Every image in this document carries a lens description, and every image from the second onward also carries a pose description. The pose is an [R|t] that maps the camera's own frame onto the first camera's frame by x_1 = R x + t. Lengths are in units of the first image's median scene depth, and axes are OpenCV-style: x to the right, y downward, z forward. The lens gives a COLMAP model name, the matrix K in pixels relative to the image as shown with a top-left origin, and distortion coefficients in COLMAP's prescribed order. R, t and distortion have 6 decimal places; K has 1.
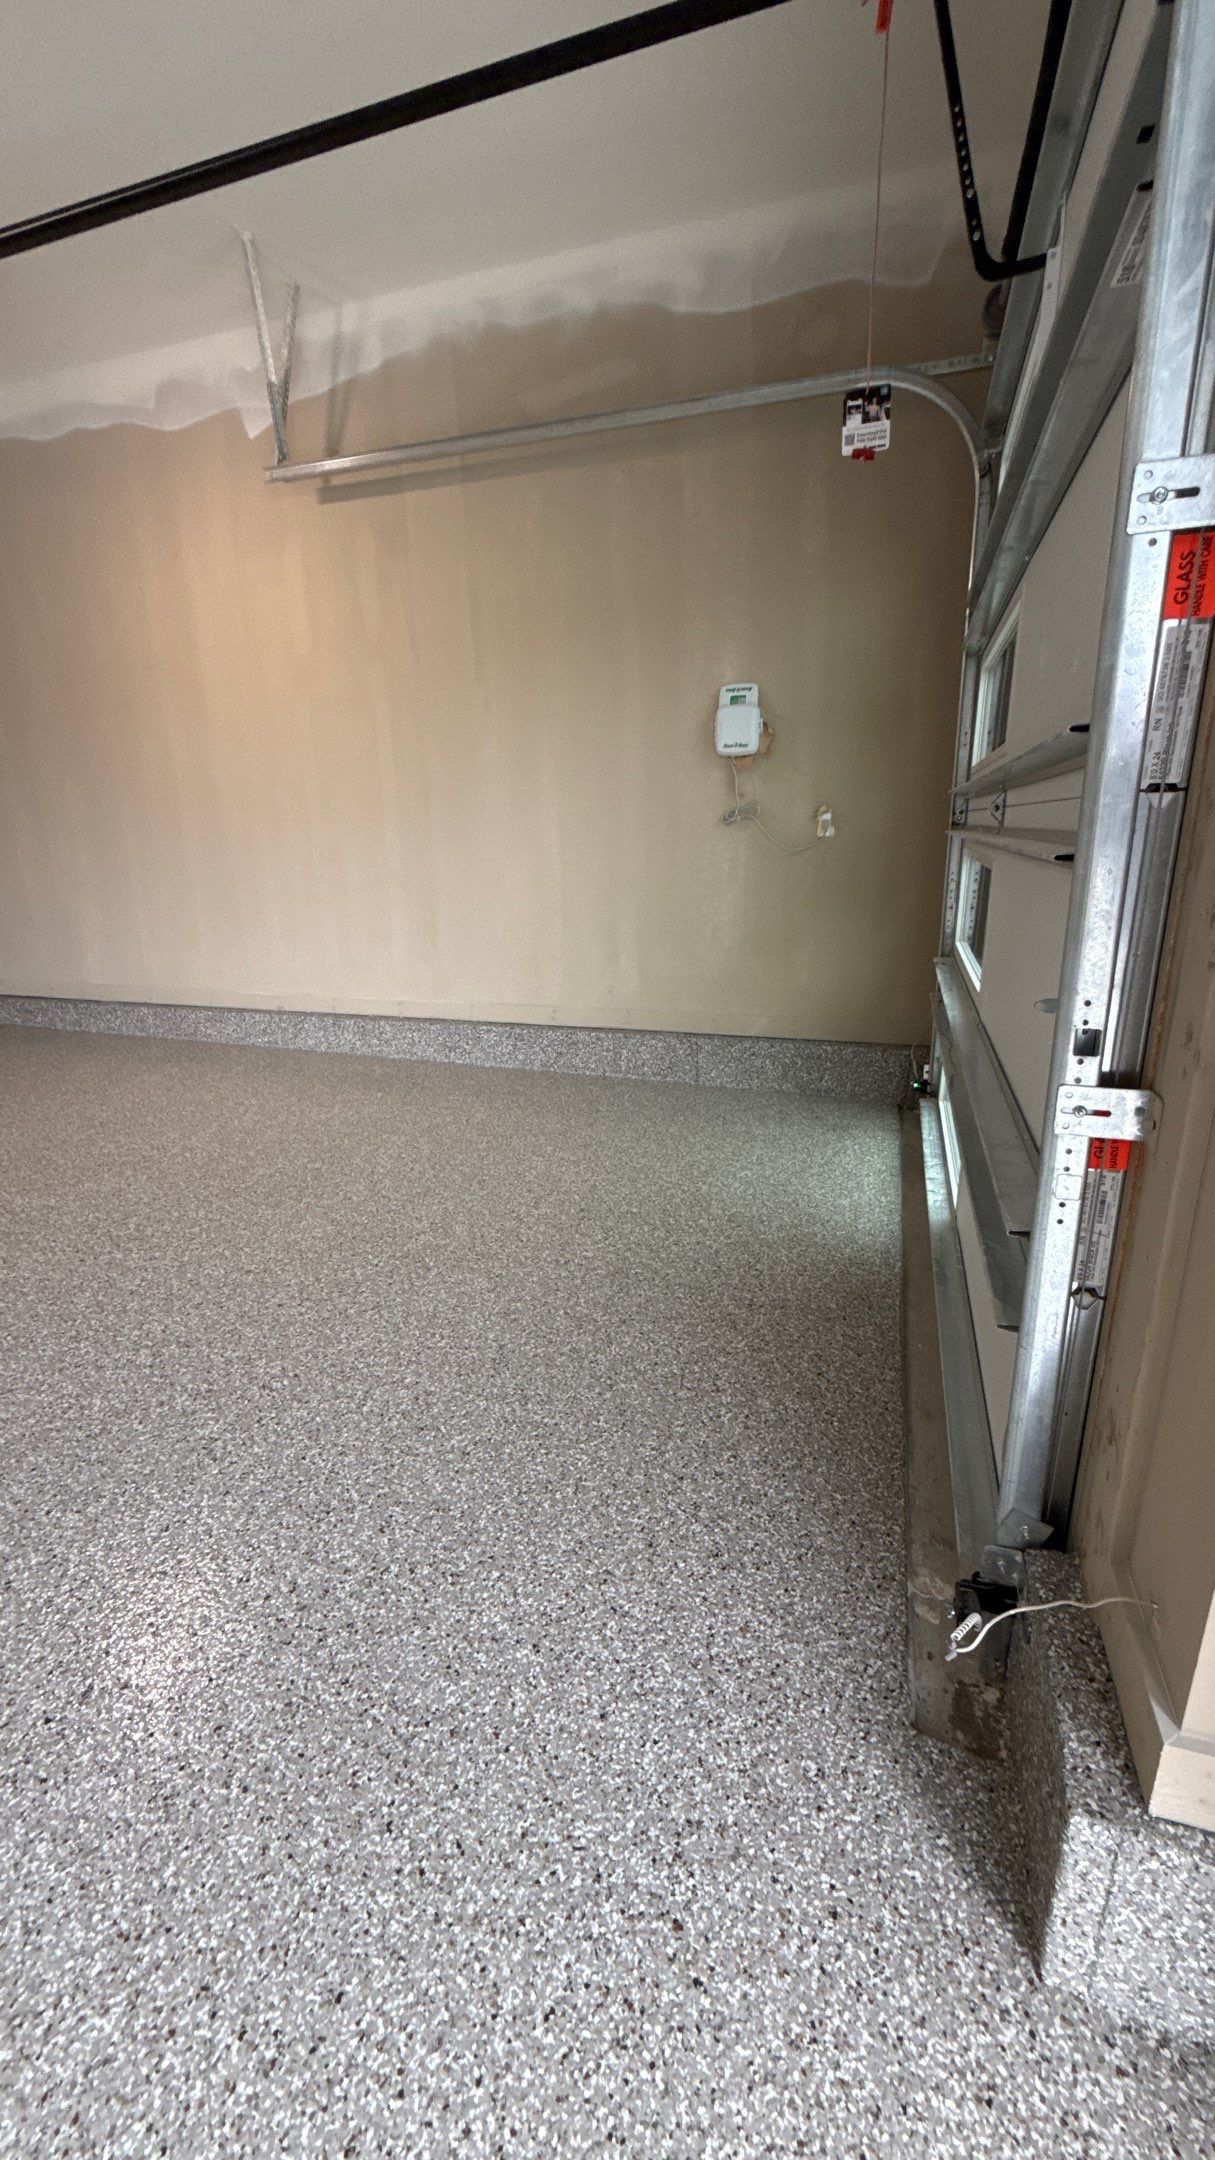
lens RADIAL K [[851.7, 0, 605.3], [0, 851.7, 1082.1], [0, 0, 1]] dist [-0.001150, -0.000014]
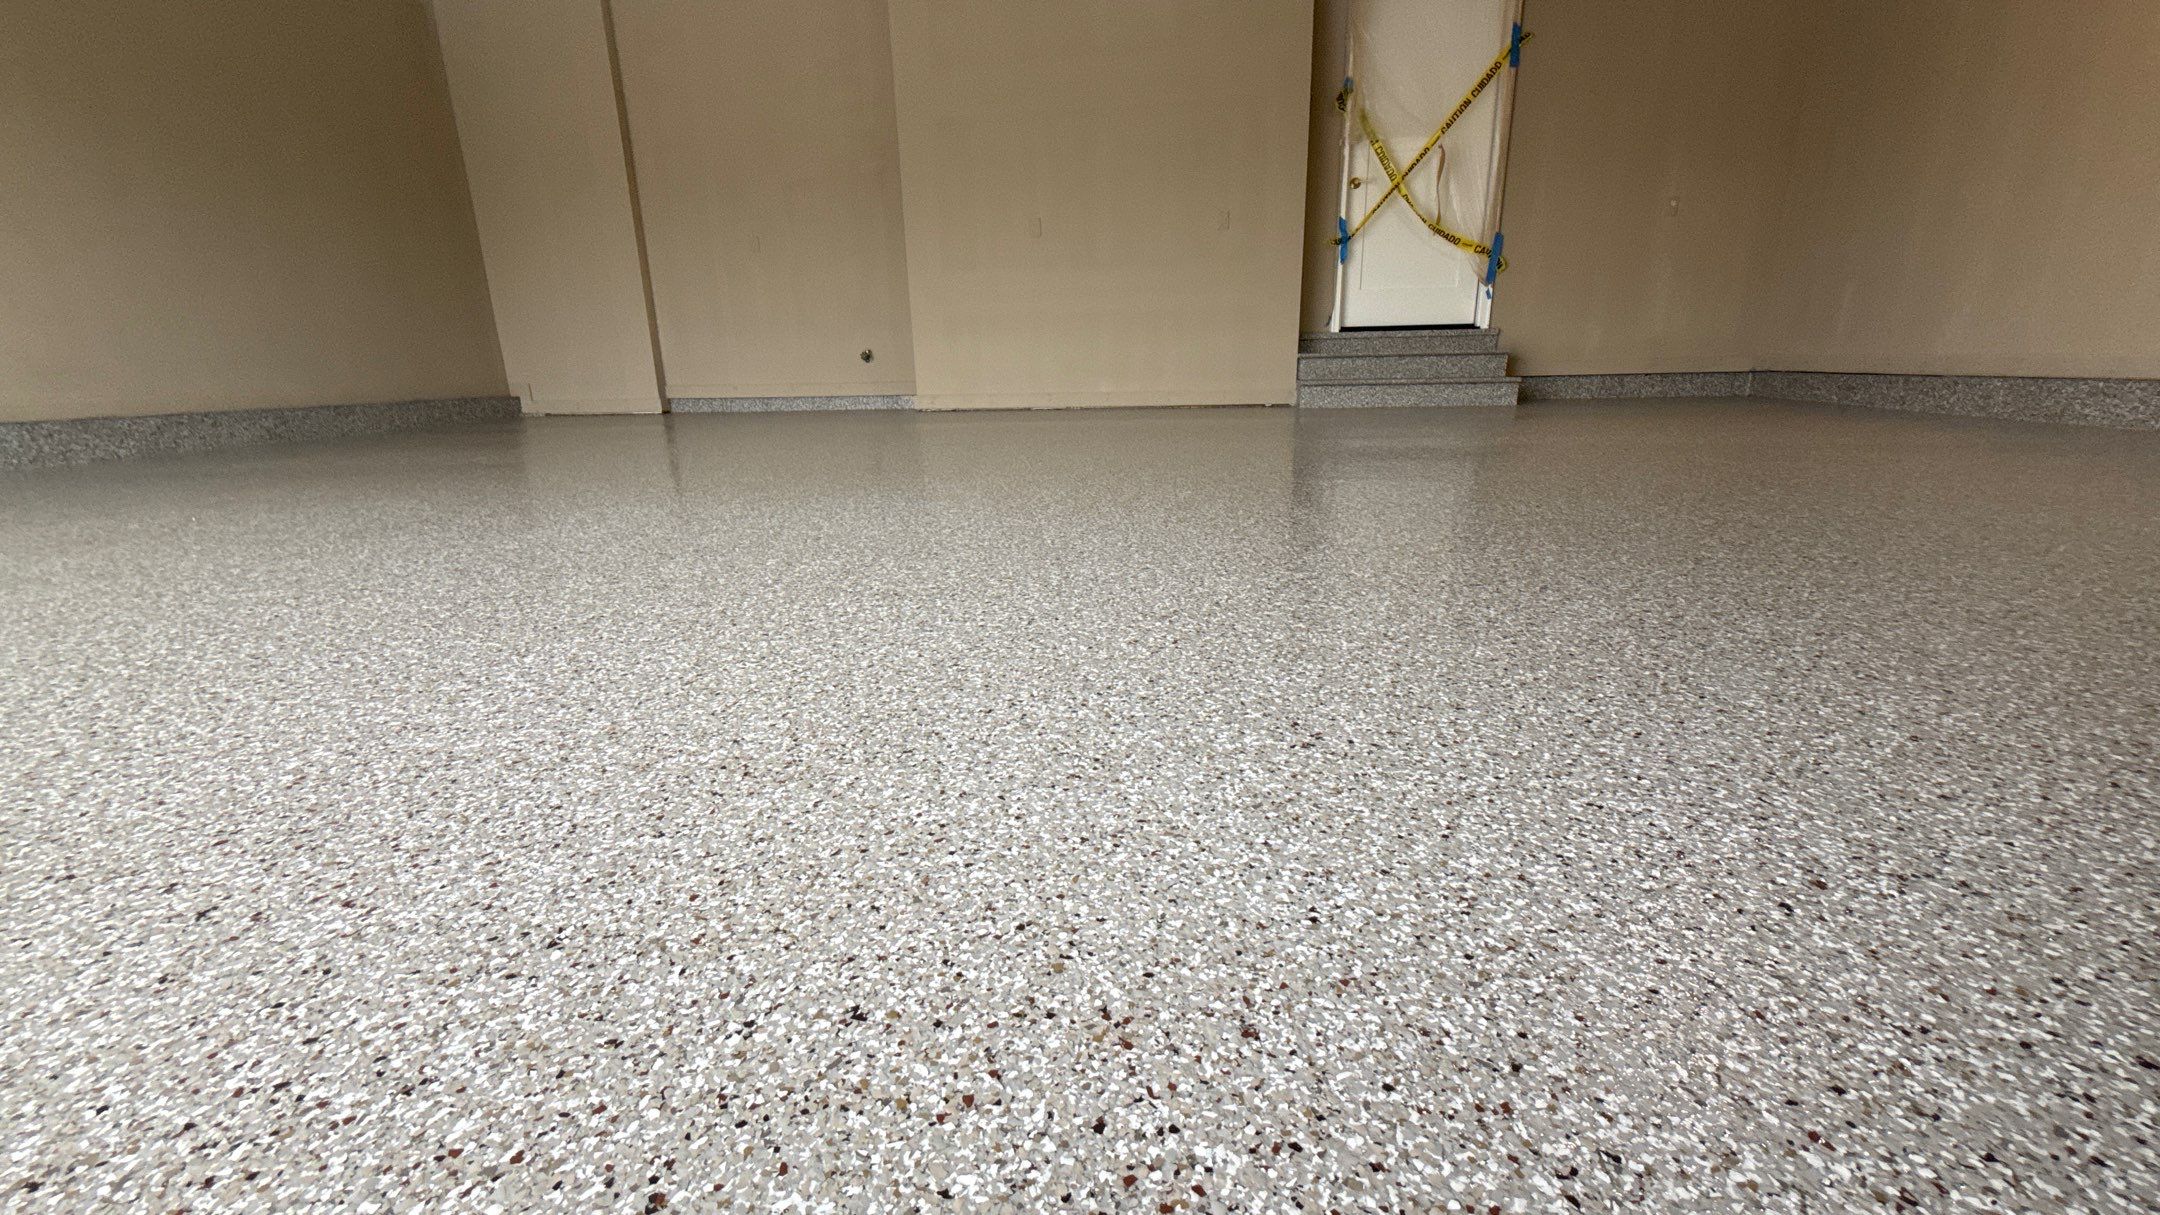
lens RADIAL K [[858.6, 0, 1081.2], [0, 858.6, 606.4], [0, 0, 1]] dist [0.001781, 0.000044]
pose [[0.184264, 0.280622, -0.941965, 0.189848], [-0.267015, 0.936625, 0.226798, 0.268080], [0.945912, 0.209728, 0.247516, 0.078985]]
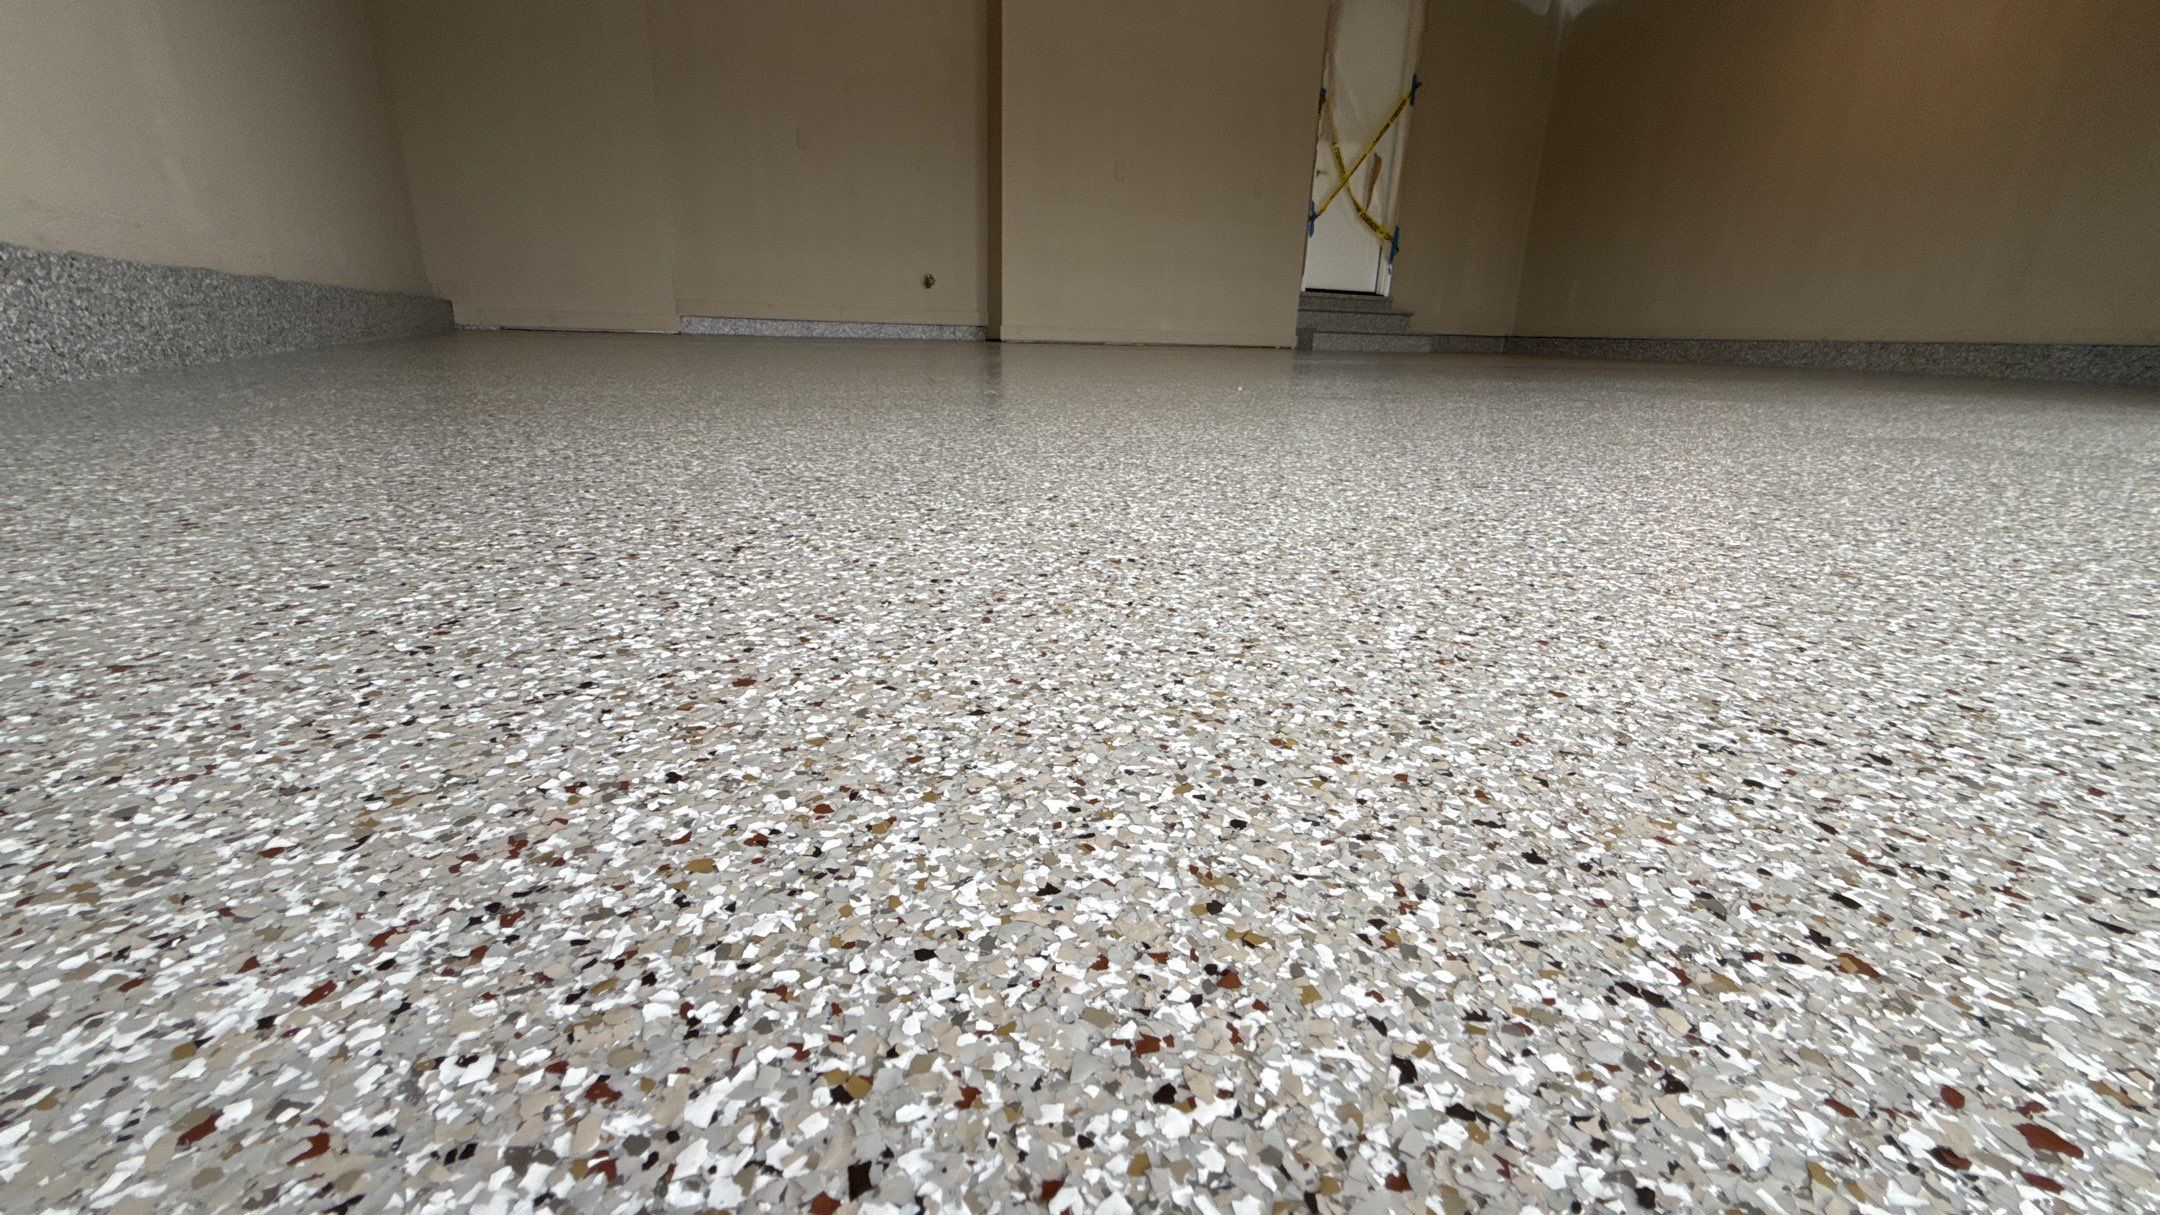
lens RADIAL K [[859.3, 0, 1080.0], [0, 859.3, 607.5], [0, 0, 1]] dist [0.001412, -0.000323]
pose [[0.701975, 0.249144, -0.667202, -0.321003], [-0.242552, 0.964445, 0.104947, 0.778860], [0.669627, 0.088161, 0.737447, -1.278144]]
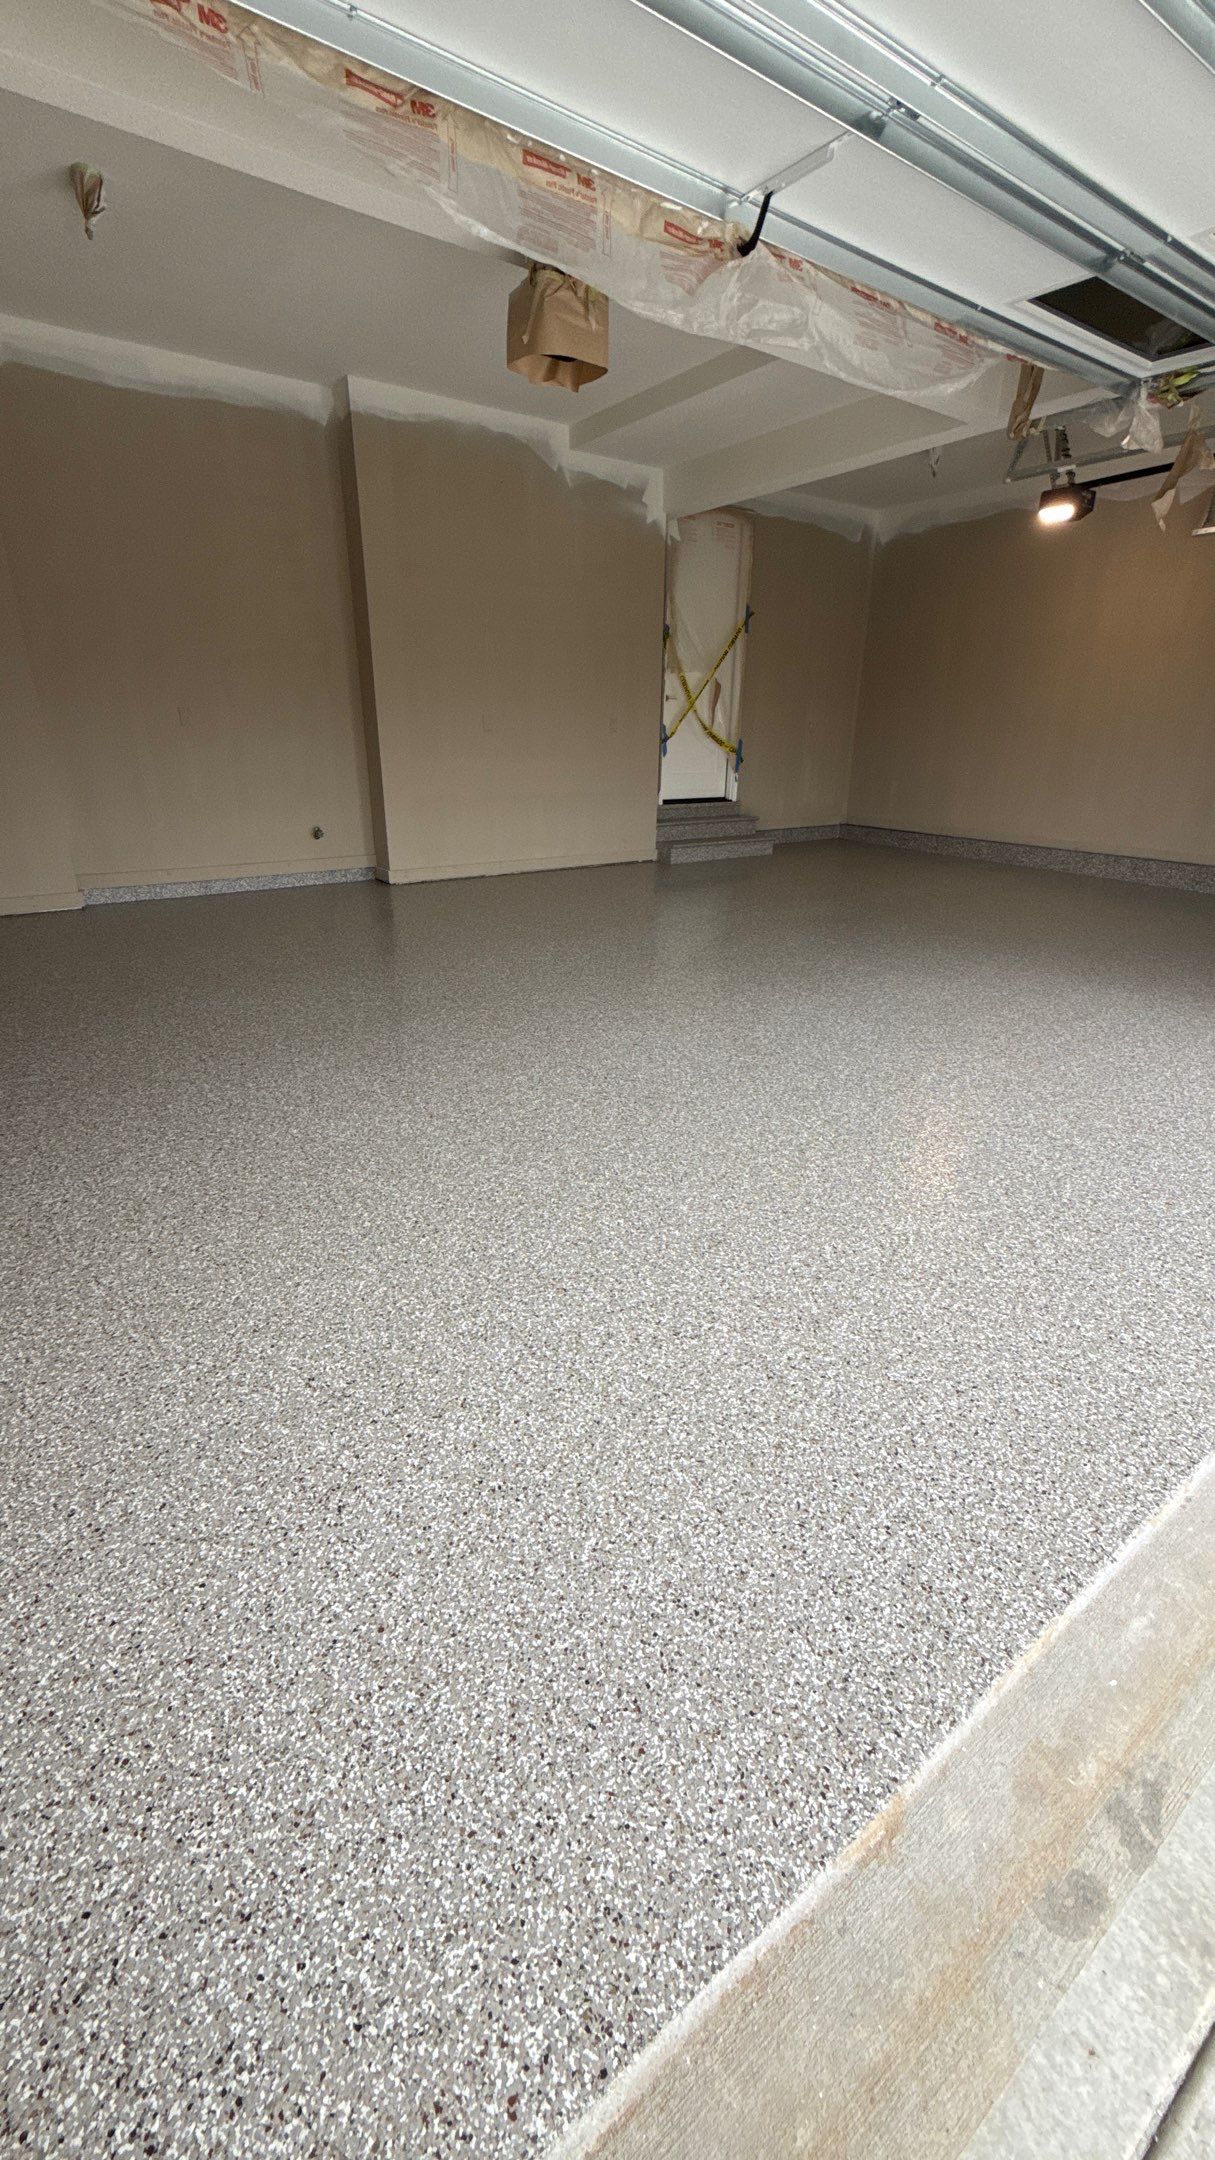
lens RADIAL K [[855.4, 0, 606.0], [0, 855.4, 1080.7], [0, 0, 1]] dist [0.001475, -0.000195]
pose [[0.805092, 0.250102, -0.537844, -0.180216], [-0.195425, 0.967975, 0.157587, 0.443783], [0.560032, -0.021764, 0.828185, -1.512879]]
